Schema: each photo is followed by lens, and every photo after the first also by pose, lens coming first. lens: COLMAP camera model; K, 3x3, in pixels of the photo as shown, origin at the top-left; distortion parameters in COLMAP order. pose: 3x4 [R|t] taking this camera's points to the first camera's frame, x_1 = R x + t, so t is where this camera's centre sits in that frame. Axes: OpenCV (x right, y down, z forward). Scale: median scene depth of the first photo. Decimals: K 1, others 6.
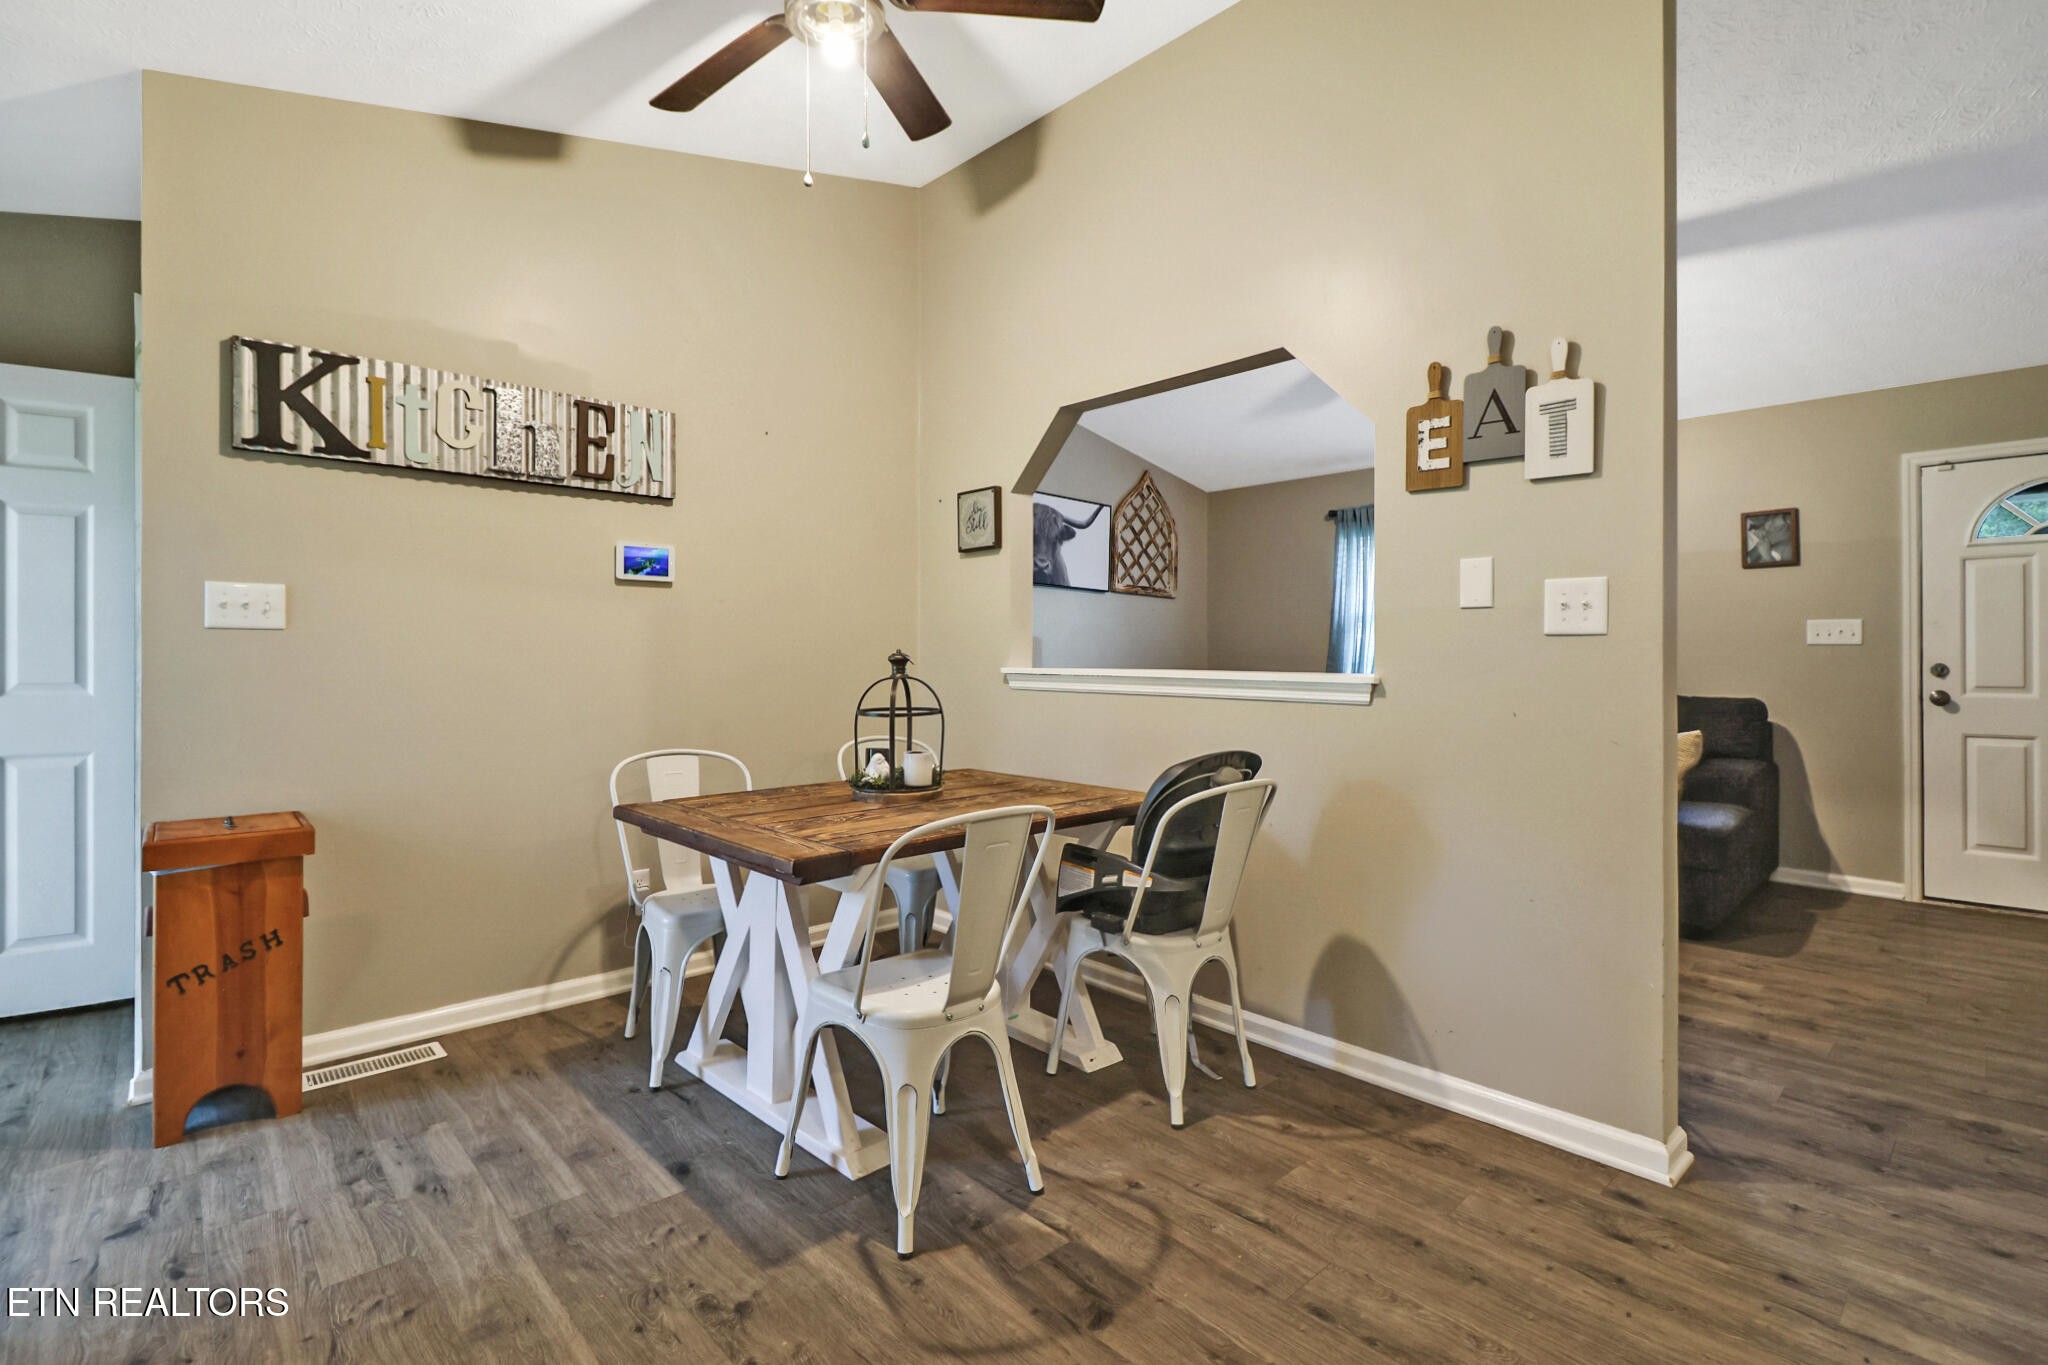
lens RADIAL K [[945.8, 0, 1039.8], [0, 945.8, 678.3], [0, 0, 1]] dist [-0.004831, -0.006078]
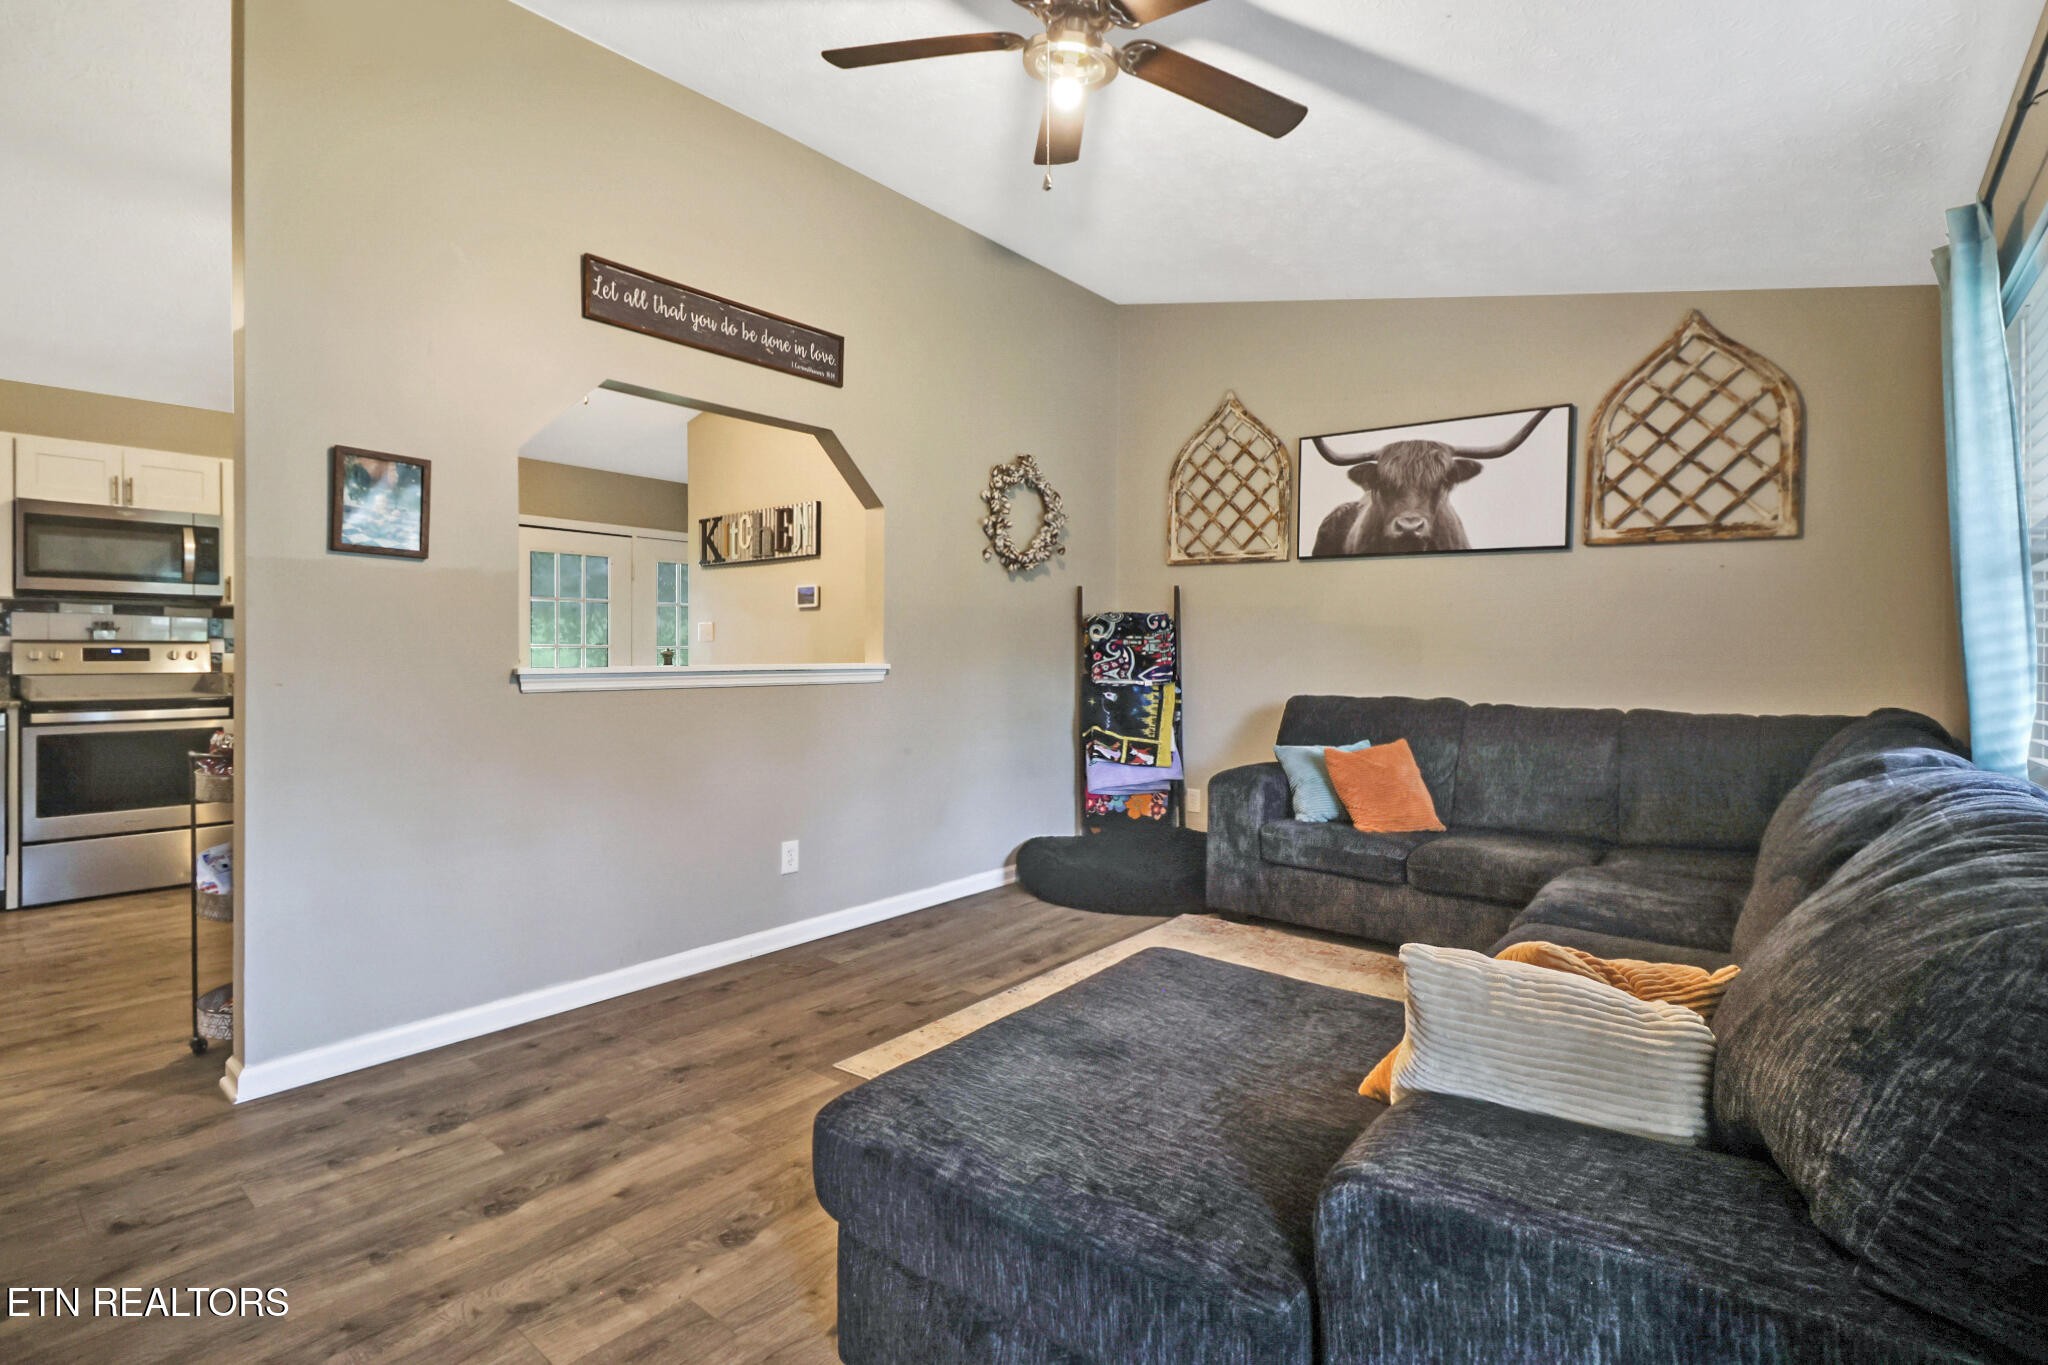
lens RADIAL K [[945.8, 0, 1033.0], [0, 945.8, 666.6], [0, 0, 1]] dist [-0.004831, -0.006078]
pose [[0.129903, 0.009225, -0.991484, 0.854883], [-0.025591, 0.999655, 0.005948, -0.013636], [0.991196, 0.024600, 0.130094, 0.797156]]
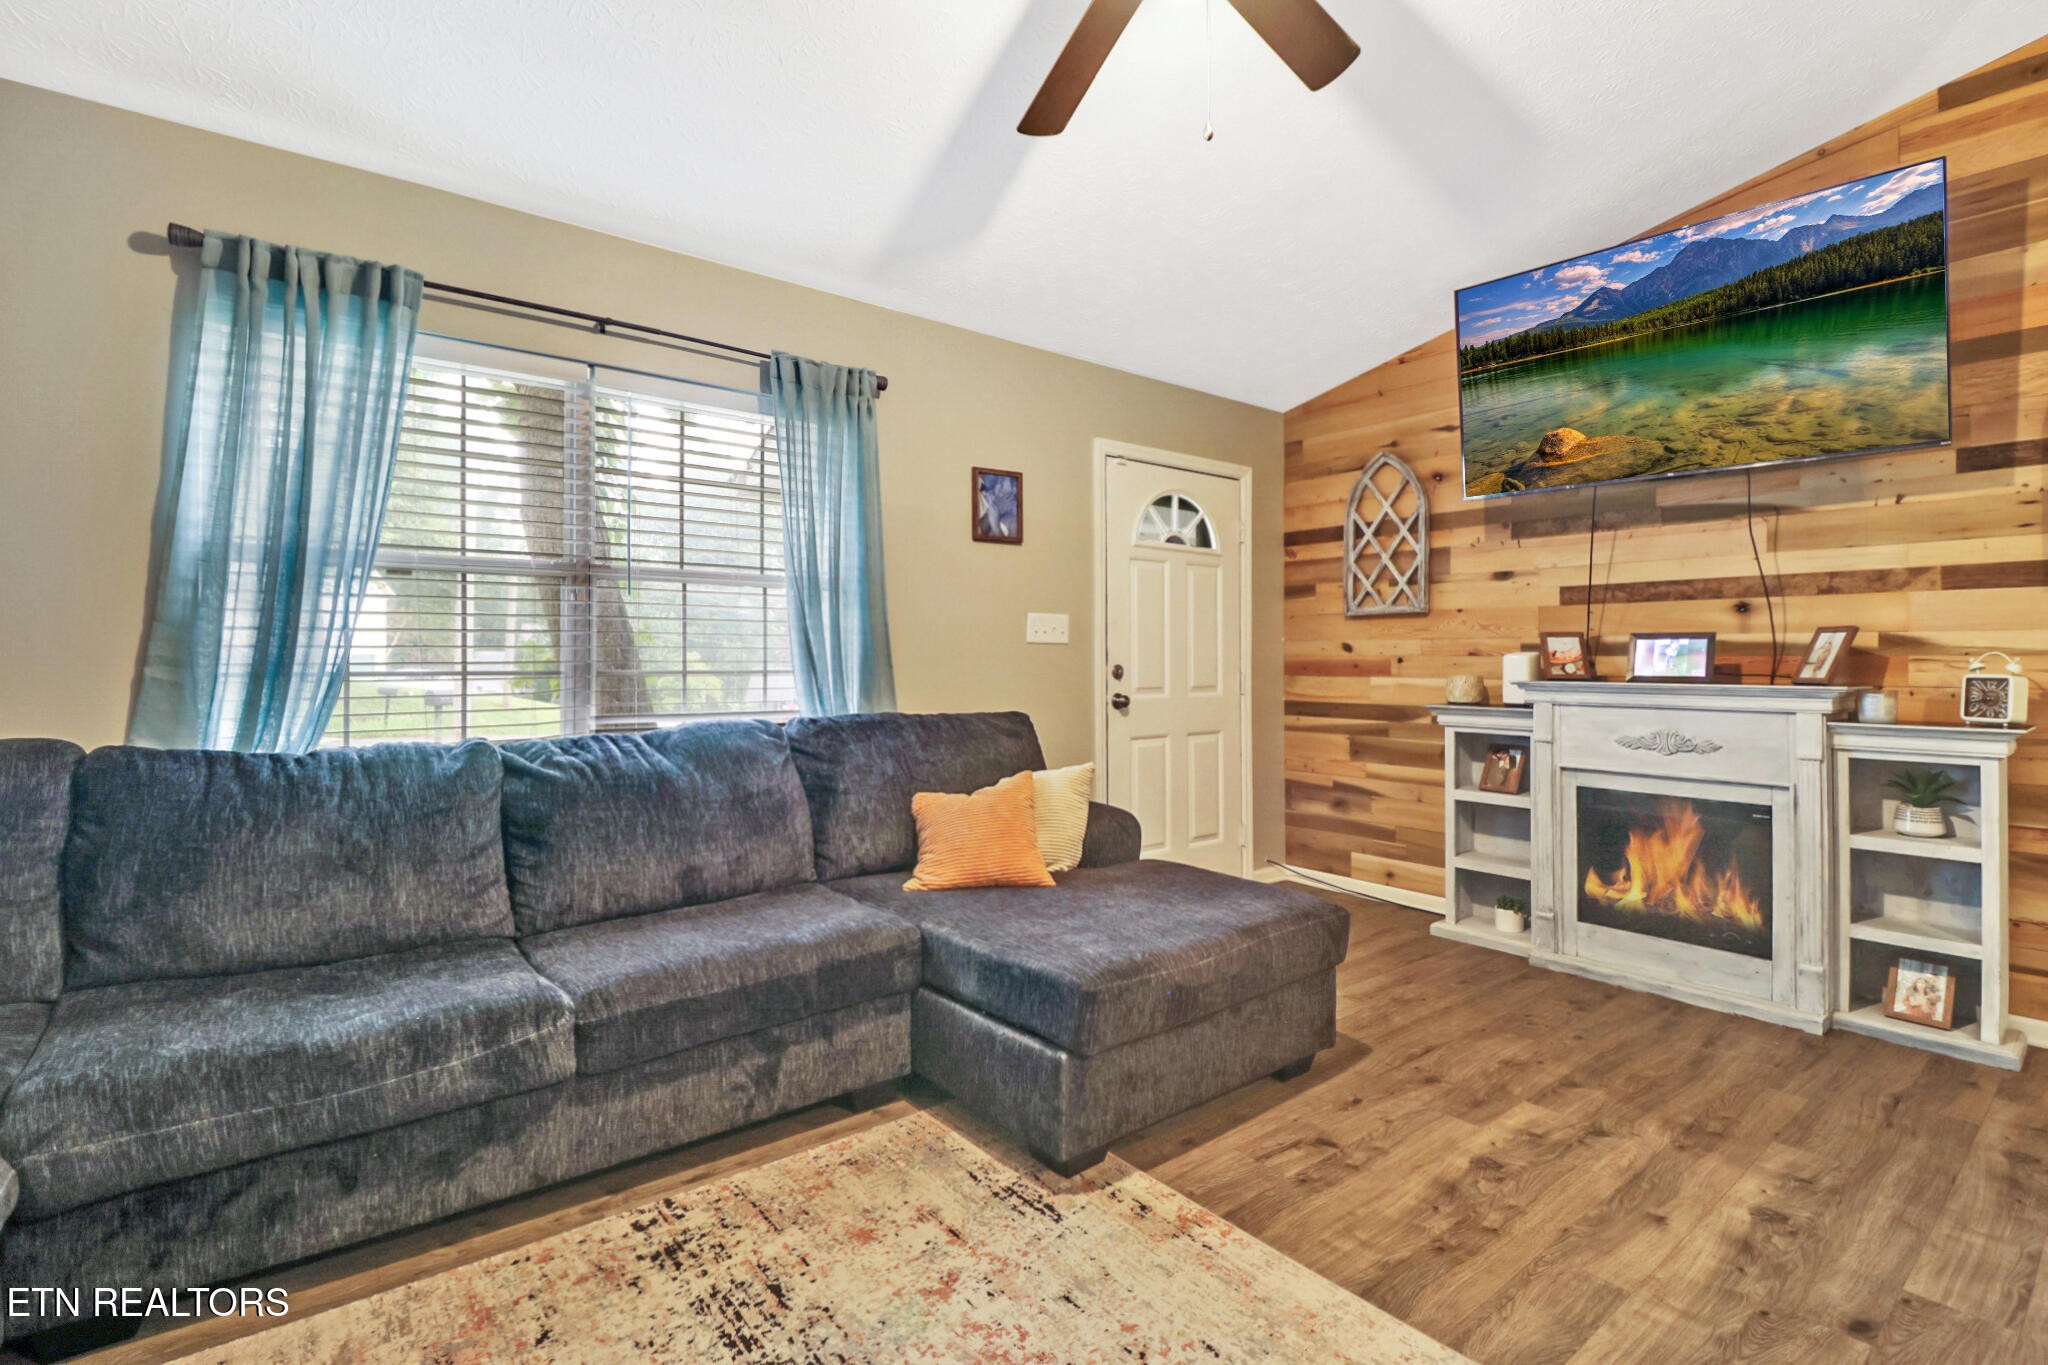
lens RADIAL K [[945.8, 0, 1024.3], [0, 945.8, 650.4], [0, 0, 1]] dist [-0.004831, -0.006078]
pose [[0.091092, 0.014875, 0.995731, -0.003386], [0.020929, 0.999639, -0.016848, -0.014826], [-0.995623, 0.022374, 0.090747, 0.904395]]
